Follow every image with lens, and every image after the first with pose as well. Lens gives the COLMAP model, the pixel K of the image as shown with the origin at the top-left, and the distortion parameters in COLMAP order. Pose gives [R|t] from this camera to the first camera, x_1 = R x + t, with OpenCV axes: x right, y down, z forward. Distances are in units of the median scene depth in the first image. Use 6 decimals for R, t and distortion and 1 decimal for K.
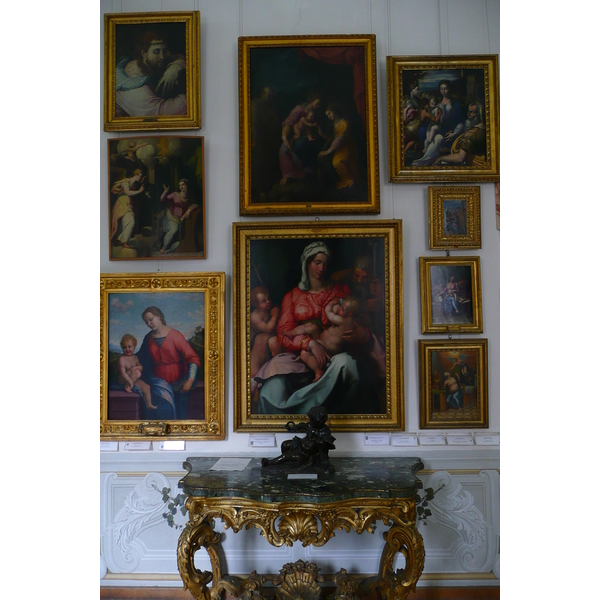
lens RADIAL K [[482.2, 0, 300.0], [0, 482.2, 300.0], [0, 0, 1]] dist [-0.015536, 0.003895]
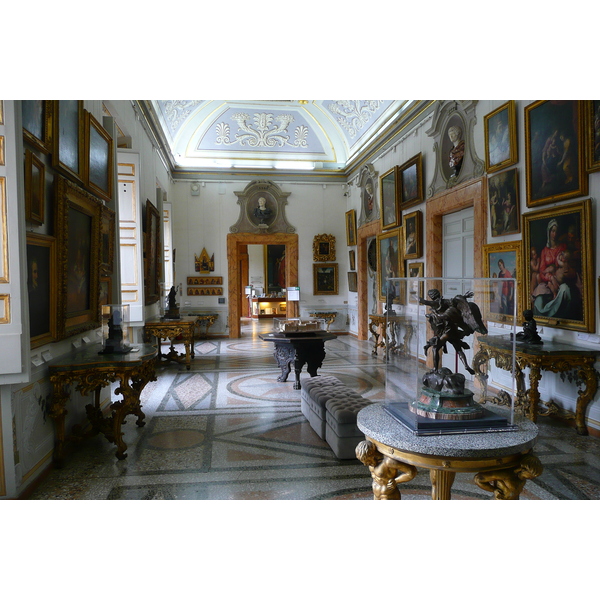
lens RADIAL K [[482.2, 0, 300.0], [0, 482.2, 300.0], [0, 0, 1]] dist [-0.015536, 0.003895]
pose [[0.176297, 0.056331, -0.982724, 1.583580], [0.086337, 0.993629, 0.072444, -0.035345], [0.980543, -0.097617, 0.170311, -0.208411]]
